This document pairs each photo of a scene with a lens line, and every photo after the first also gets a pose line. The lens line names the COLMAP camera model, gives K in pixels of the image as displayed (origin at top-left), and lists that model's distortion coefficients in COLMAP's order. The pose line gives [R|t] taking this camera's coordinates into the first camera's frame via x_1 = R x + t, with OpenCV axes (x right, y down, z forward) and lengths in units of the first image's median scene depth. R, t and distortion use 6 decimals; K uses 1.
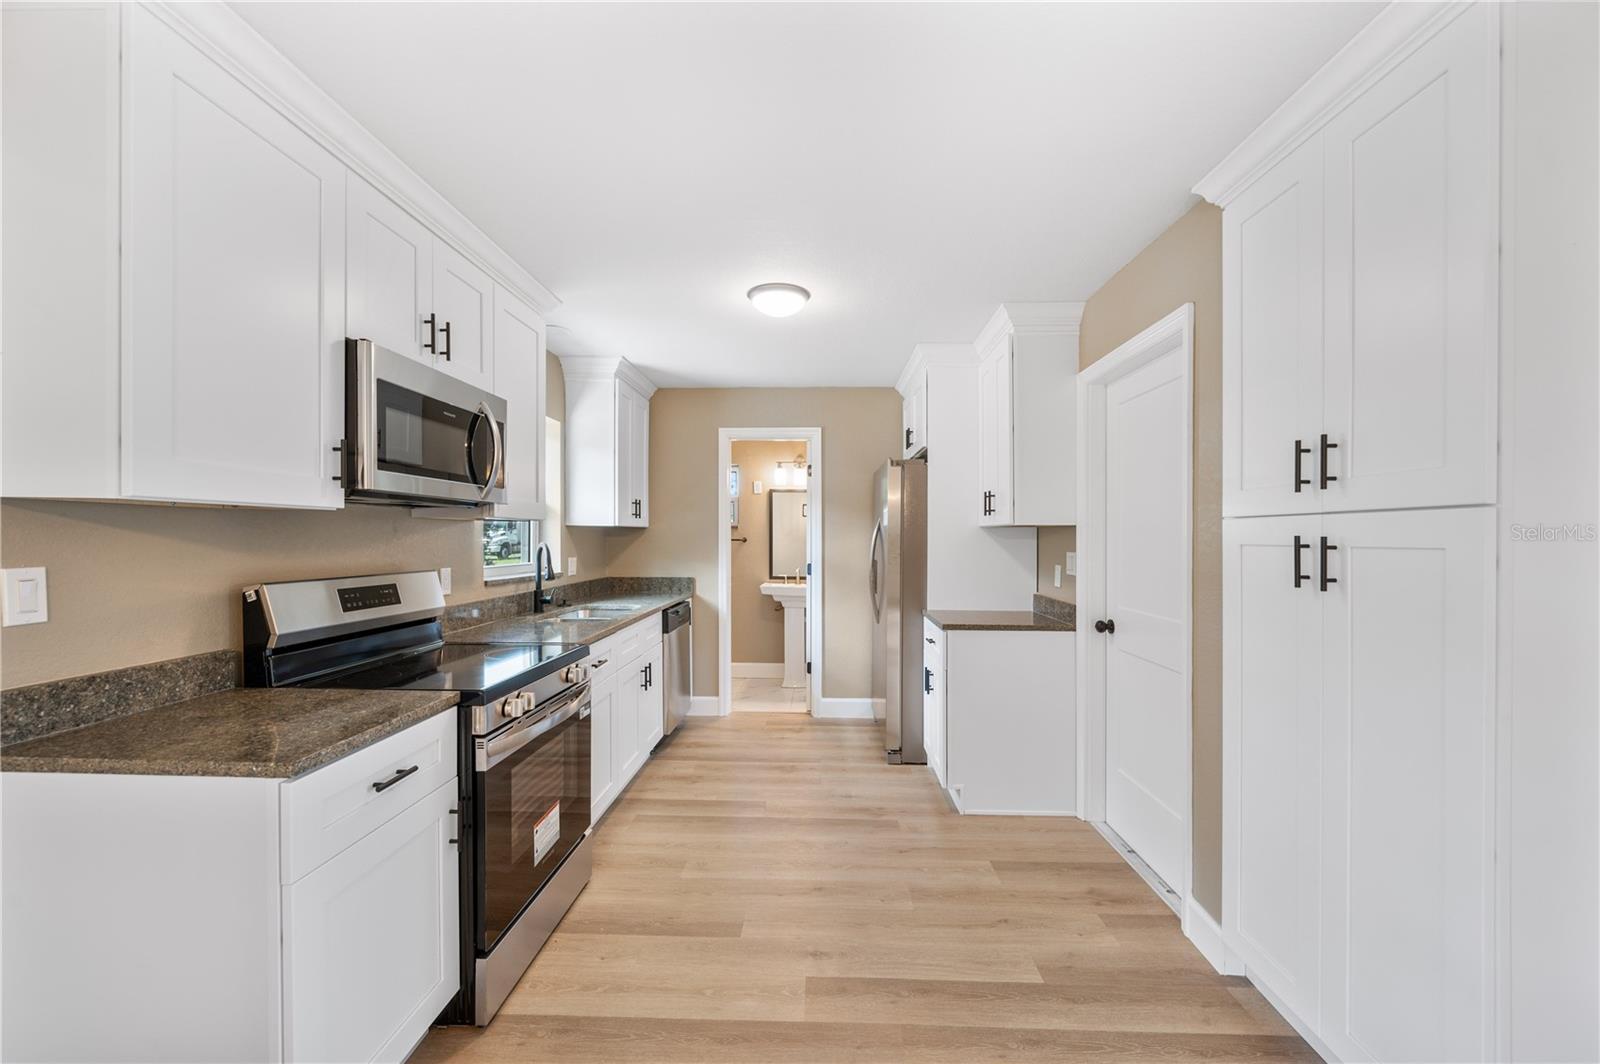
lens RADIAL K [[636.5, 0, 795.1], [0, 636.5, 541.2], [0, 0, 1]] dist [-0.000090, 0.000200]
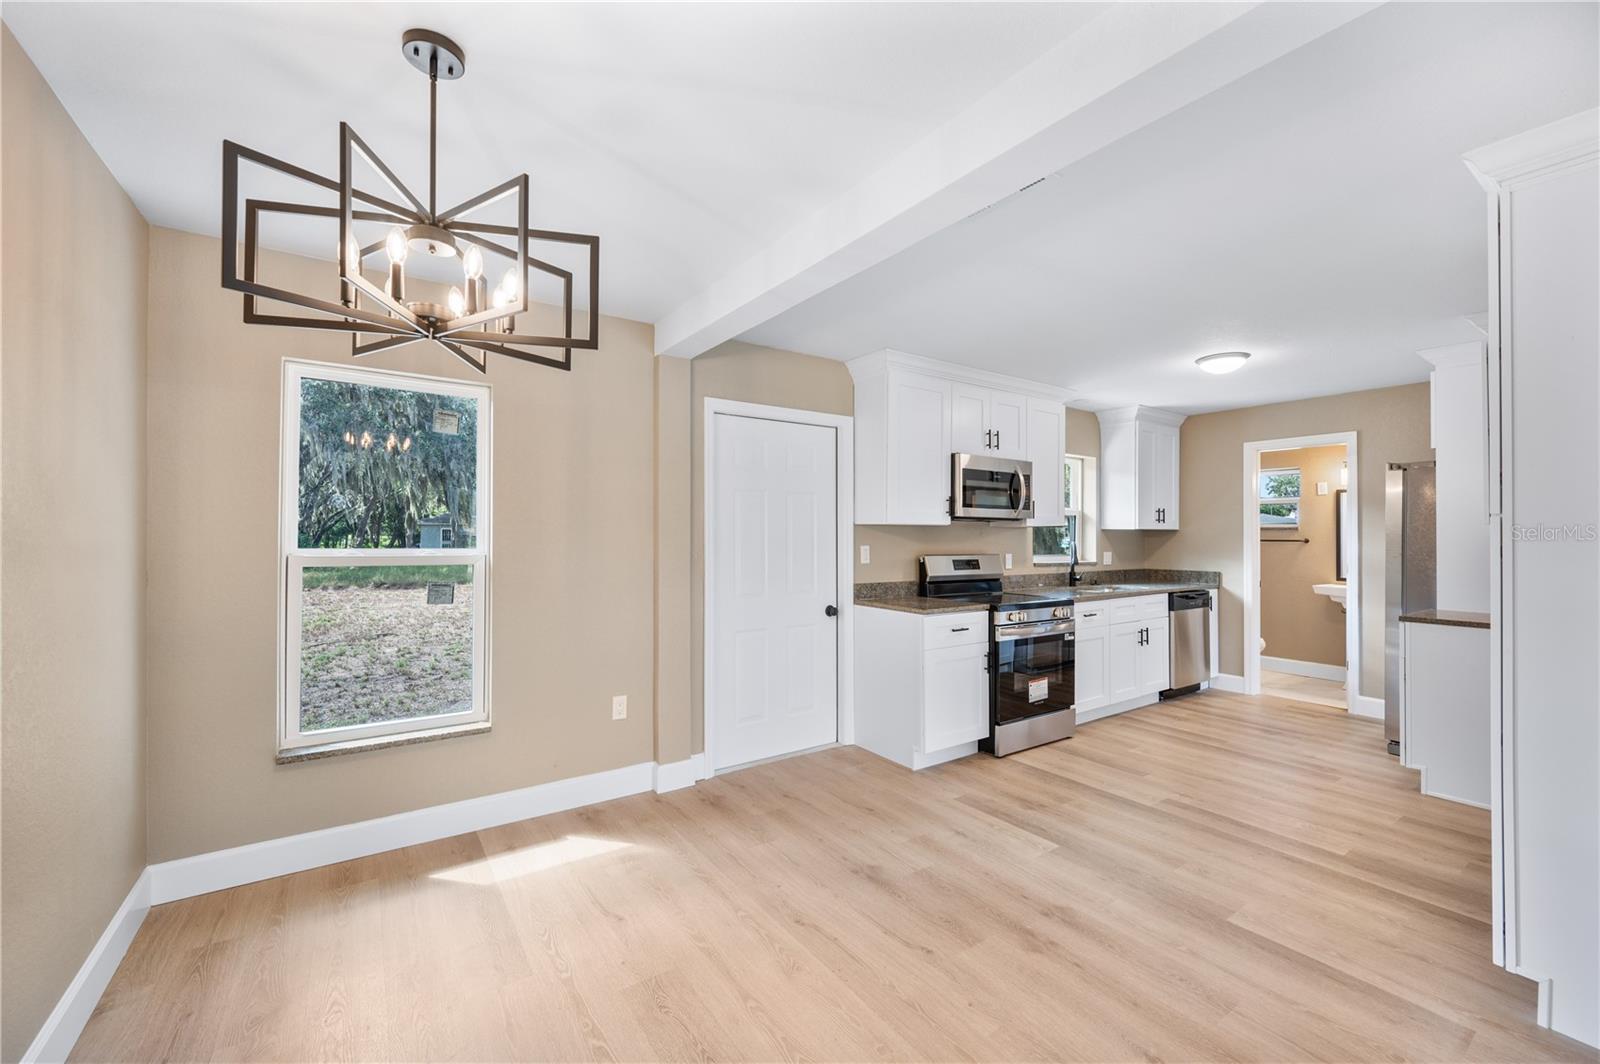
lens RADIAL K [[636.5, 0, 810.7], [0, 636.5, 527.3], [0, 0, 1]] dist [-0.000090, 0.000200]
pose [[0.605762, -0.011512, -0.795562, 0.627493], [-0.008144, 0.999753, -0.020667, 0.009241], [0.795604, 0.018999, 0.605519, -0.620998]]
